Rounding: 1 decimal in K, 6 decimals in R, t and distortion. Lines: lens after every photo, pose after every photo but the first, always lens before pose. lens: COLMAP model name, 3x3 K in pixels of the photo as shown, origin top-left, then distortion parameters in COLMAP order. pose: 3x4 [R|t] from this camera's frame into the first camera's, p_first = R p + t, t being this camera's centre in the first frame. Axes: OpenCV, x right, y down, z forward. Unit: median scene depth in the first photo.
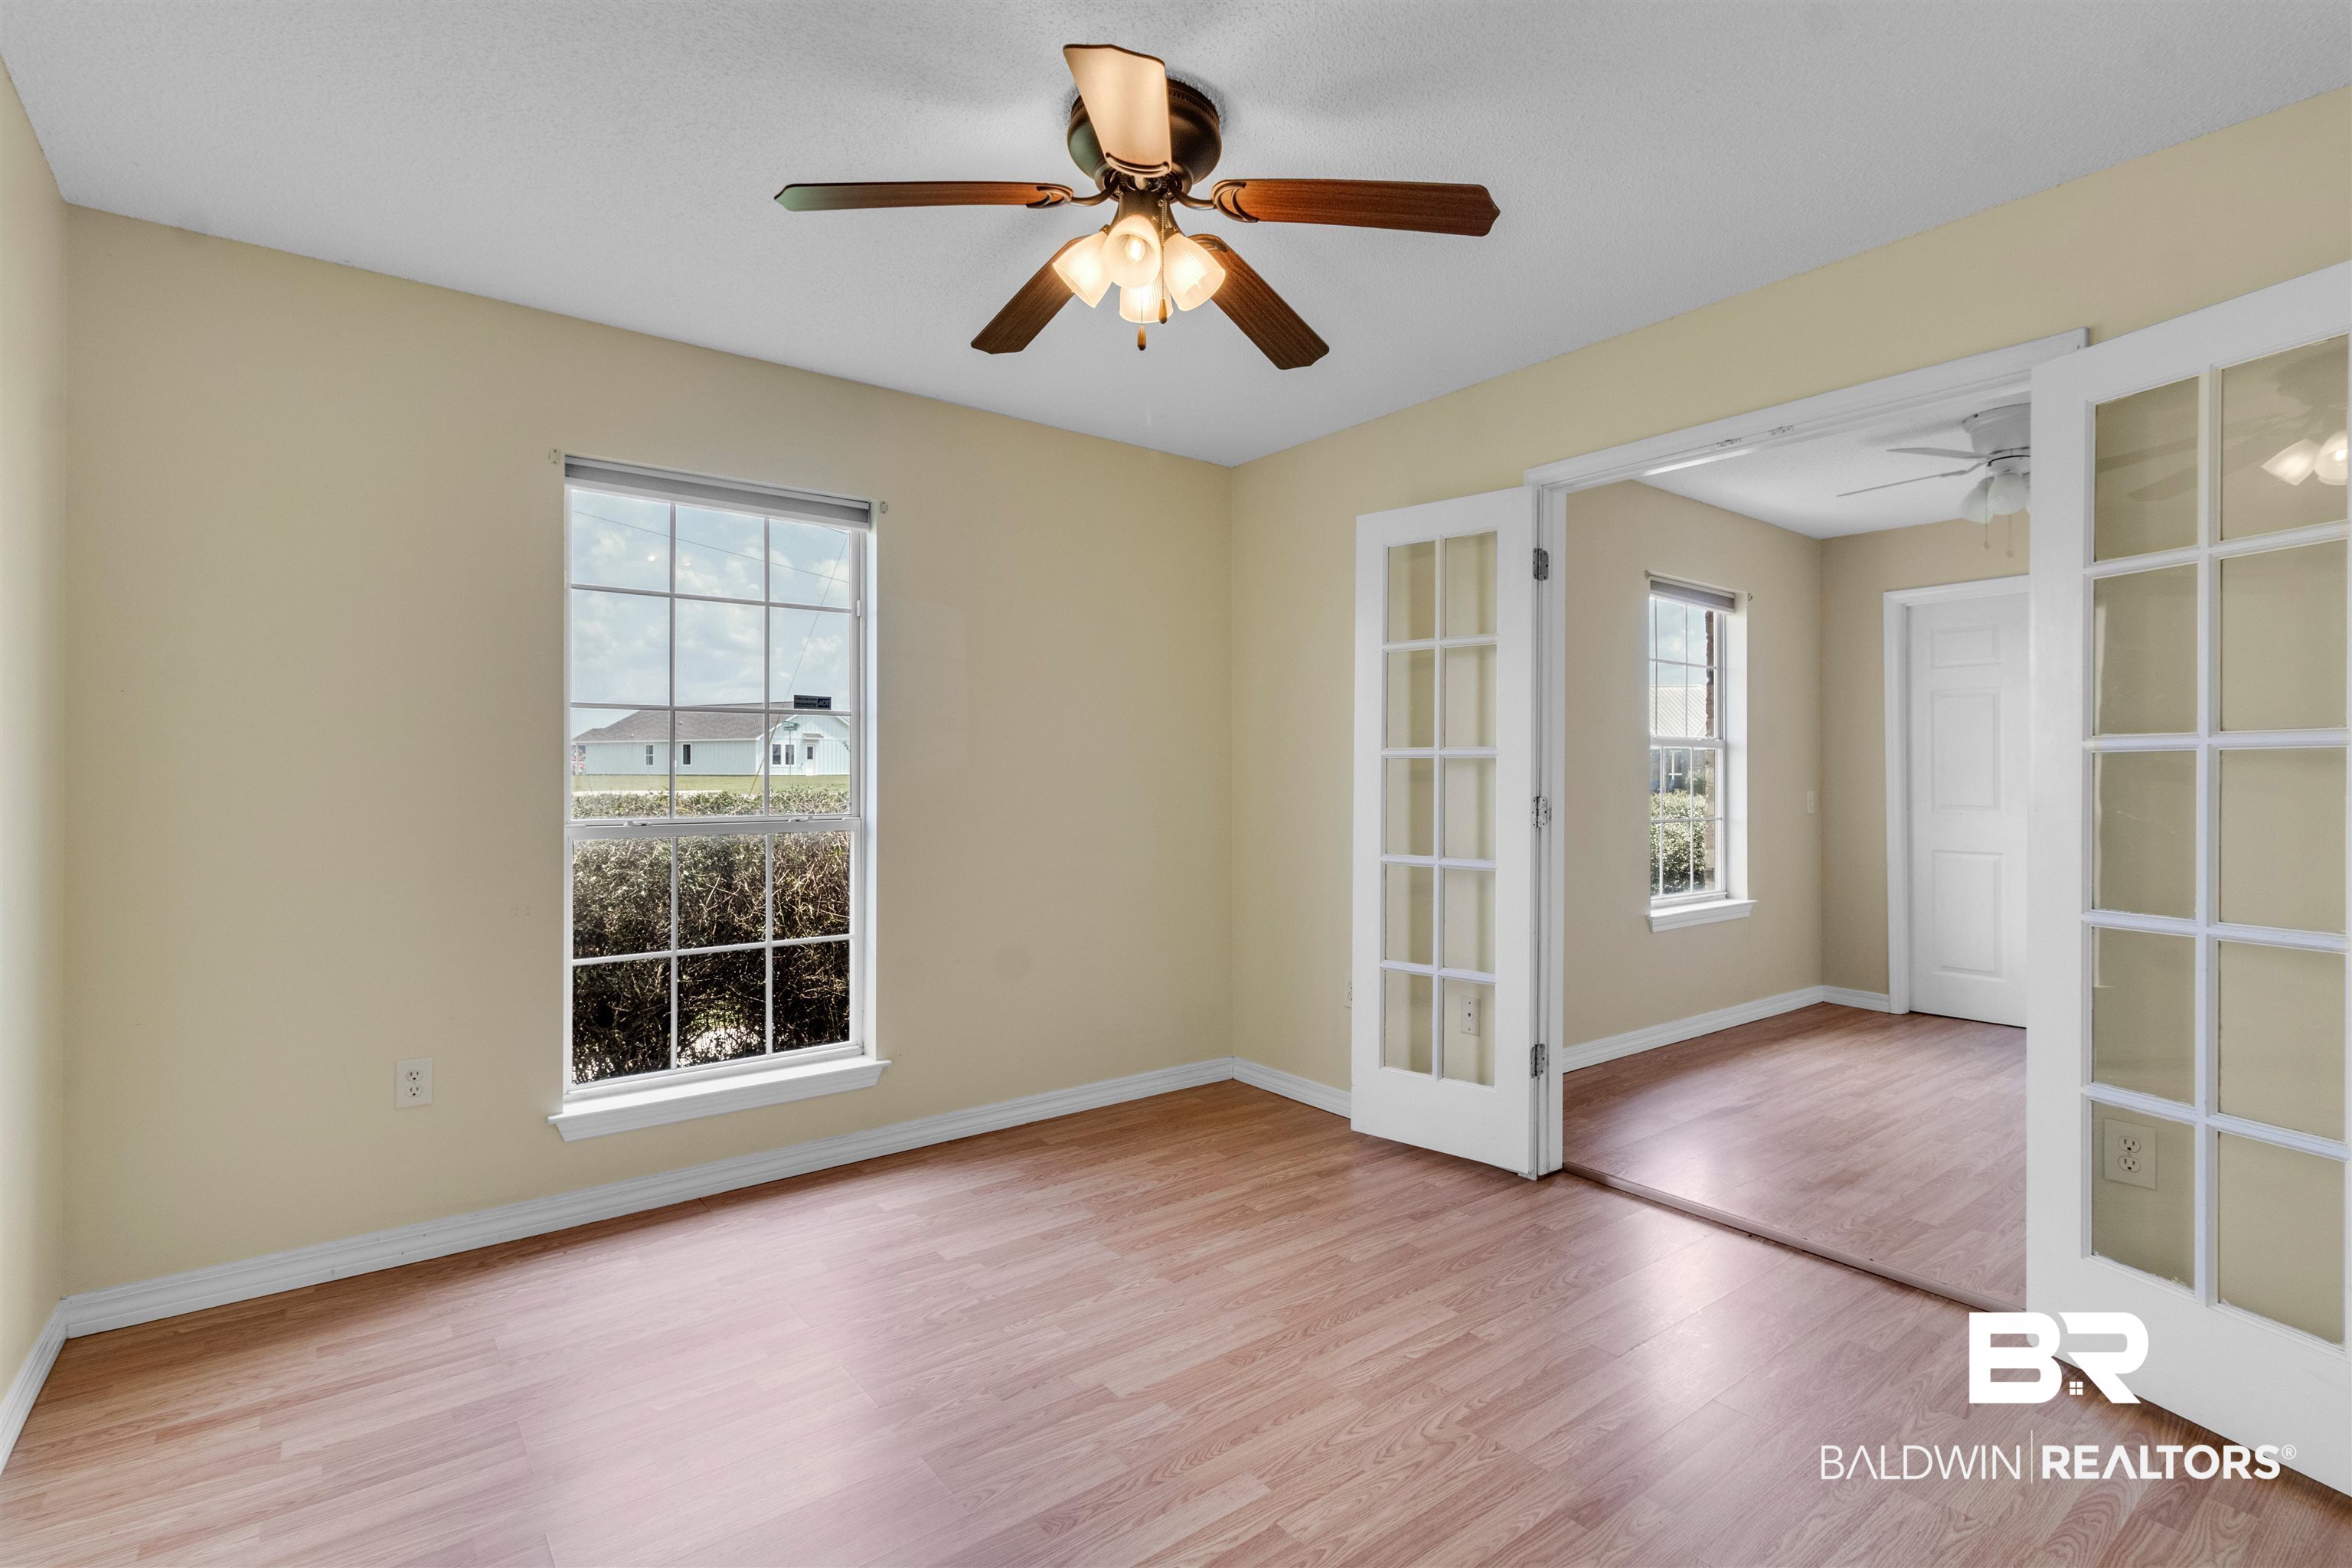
lens RADIAL K [[1100.0, 0, 1176.6], [0, 1100.0, 776.7], [0, 0, 1]] dist [-0.000492, 0.000010]
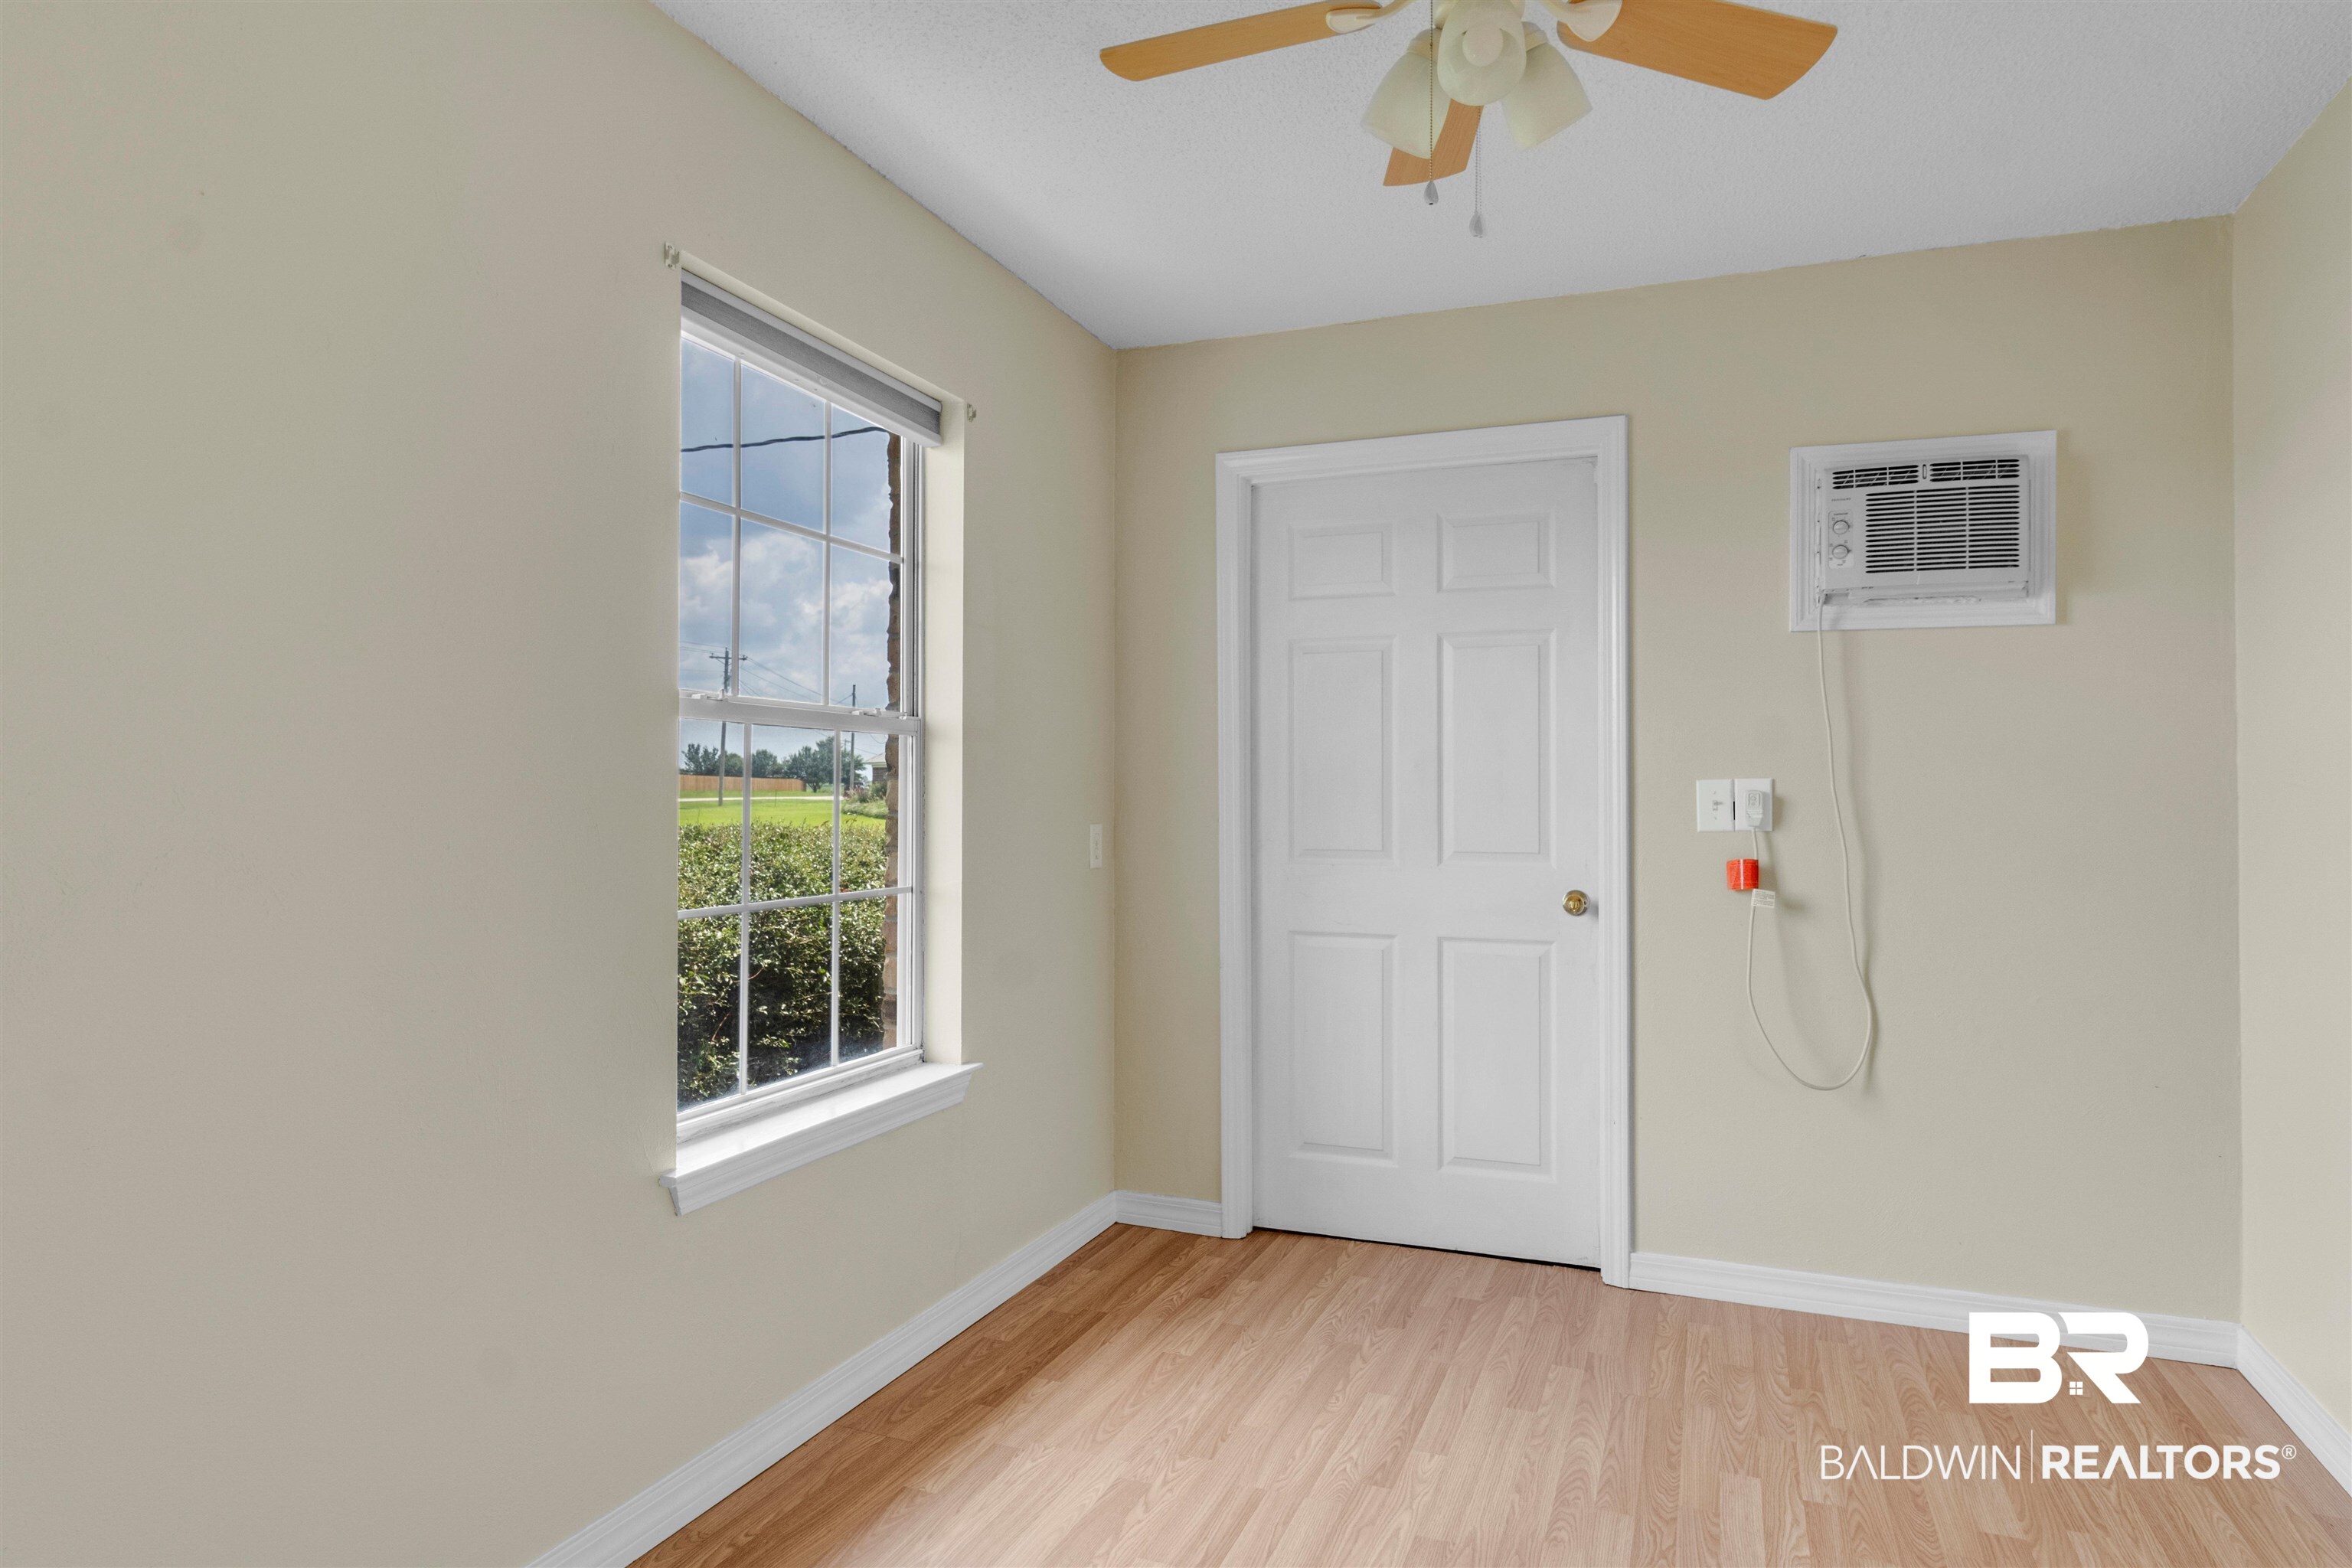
lens RADIAL K [[1426.7, 0, 1174.2], [0, 1426.7, 783.2], [0, 0, 1]] dist [-0.001403, -0.000091]
pose [[0.862069, 0.007201, 0.506739, 0.288916], [-0.003026, 0.999954, -0.009062, -0.000757], [-0.506781, 0.006278, 0.862052, 0.433859]]
